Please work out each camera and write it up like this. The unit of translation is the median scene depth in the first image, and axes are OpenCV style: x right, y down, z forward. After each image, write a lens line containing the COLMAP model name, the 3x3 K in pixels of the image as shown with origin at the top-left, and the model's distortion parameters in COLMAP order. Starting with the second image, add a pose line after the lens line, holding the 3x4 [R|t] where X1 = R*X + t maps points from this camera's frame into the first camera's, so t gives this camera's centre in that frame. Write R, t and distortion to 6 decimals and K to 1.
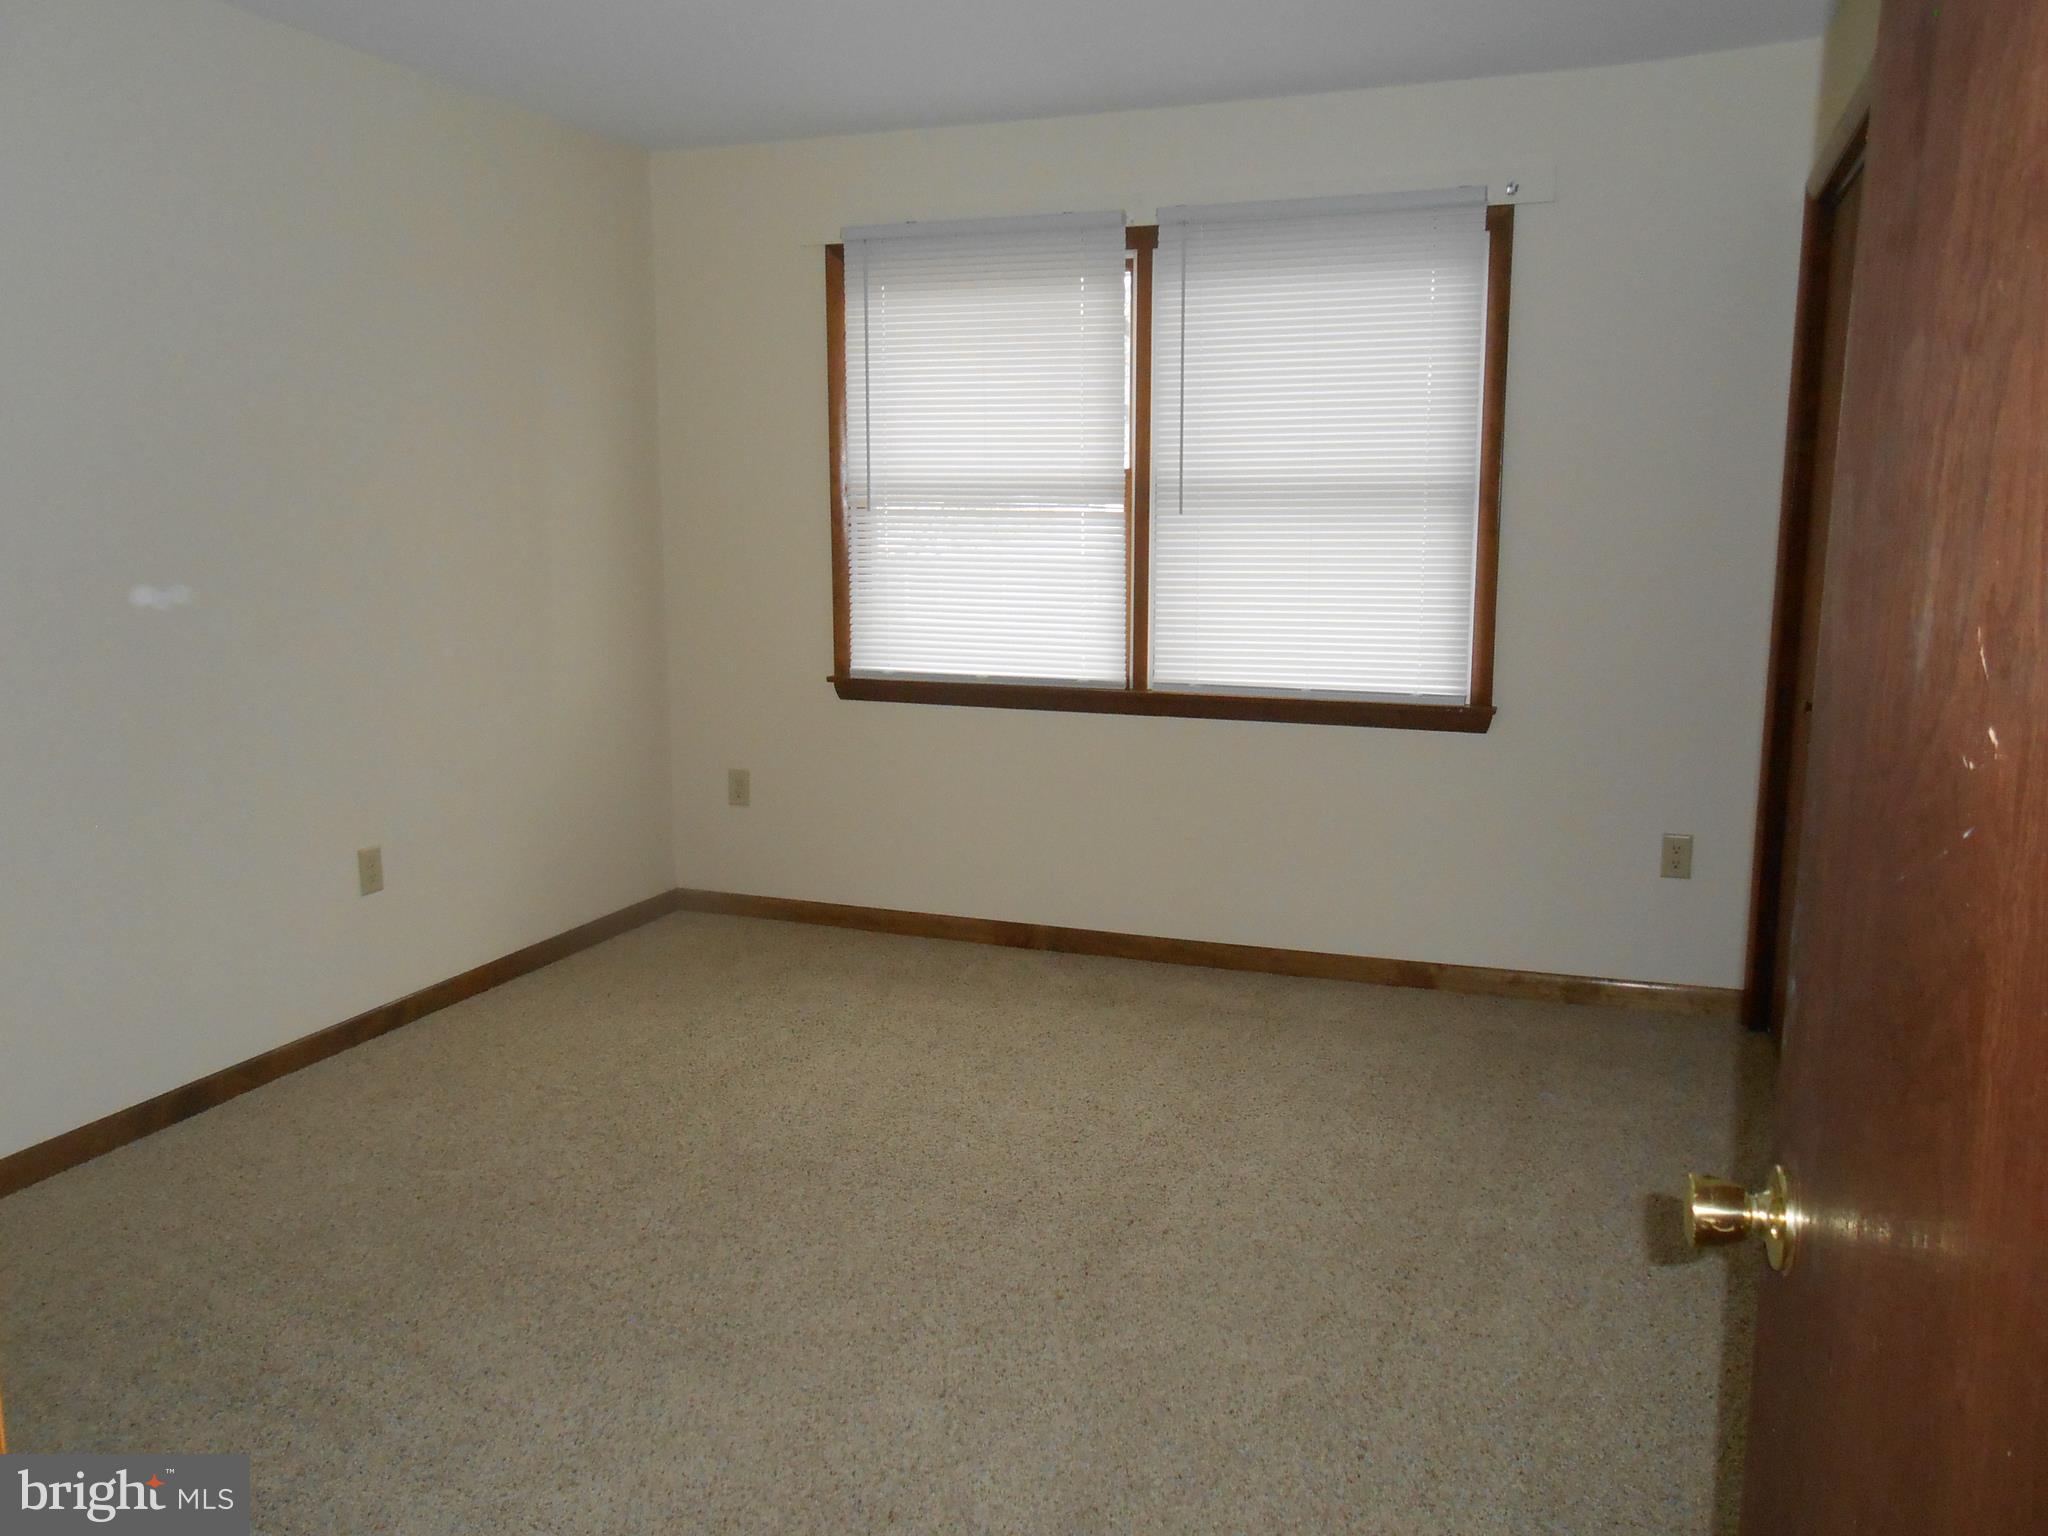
lens RADIAL K [[1602.0, 0, 1024.0], [0, 1602.0, 768.0], [0, 0, 1]] dist [-0.018280, -0.003496]
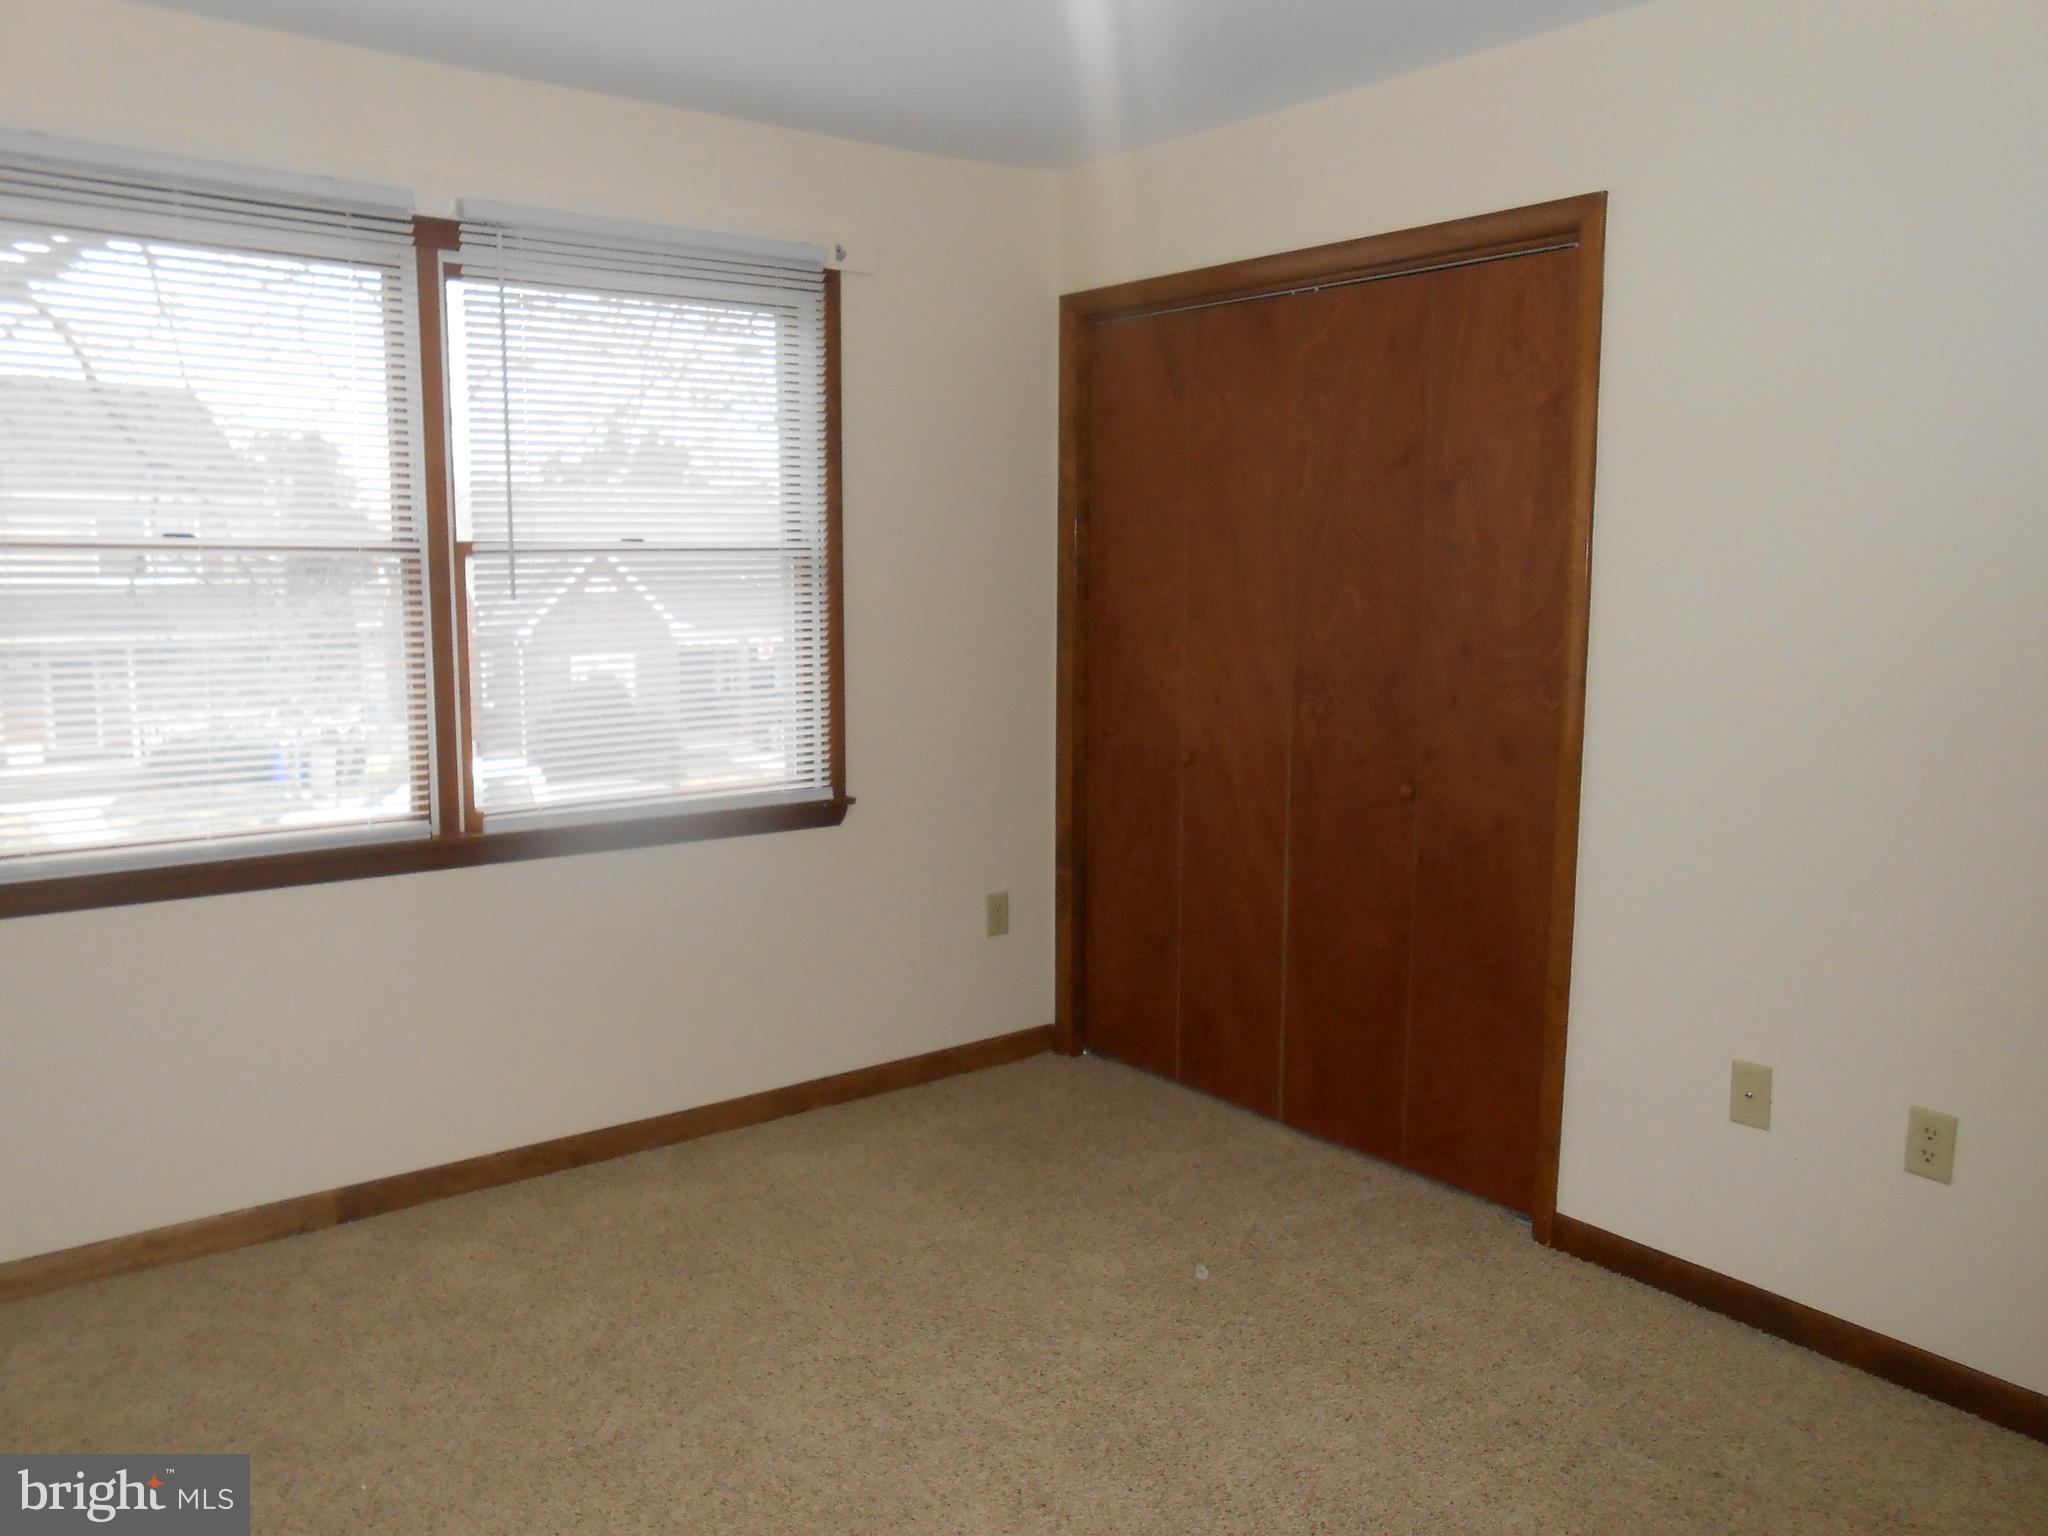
lens RADIAL K [[1602.0, 0, 1024.0], [0, 1602.0, 768.0], [0, 0, 1]] dist [-0.018280, -0.003496]
pose [[0.503821, -0.109127, 0.856887, -0.461725], [0.133005, 0.989959, 0.047872, -0.085491], [-0.853507, 0.089852, 0.513276, 0.419633]]
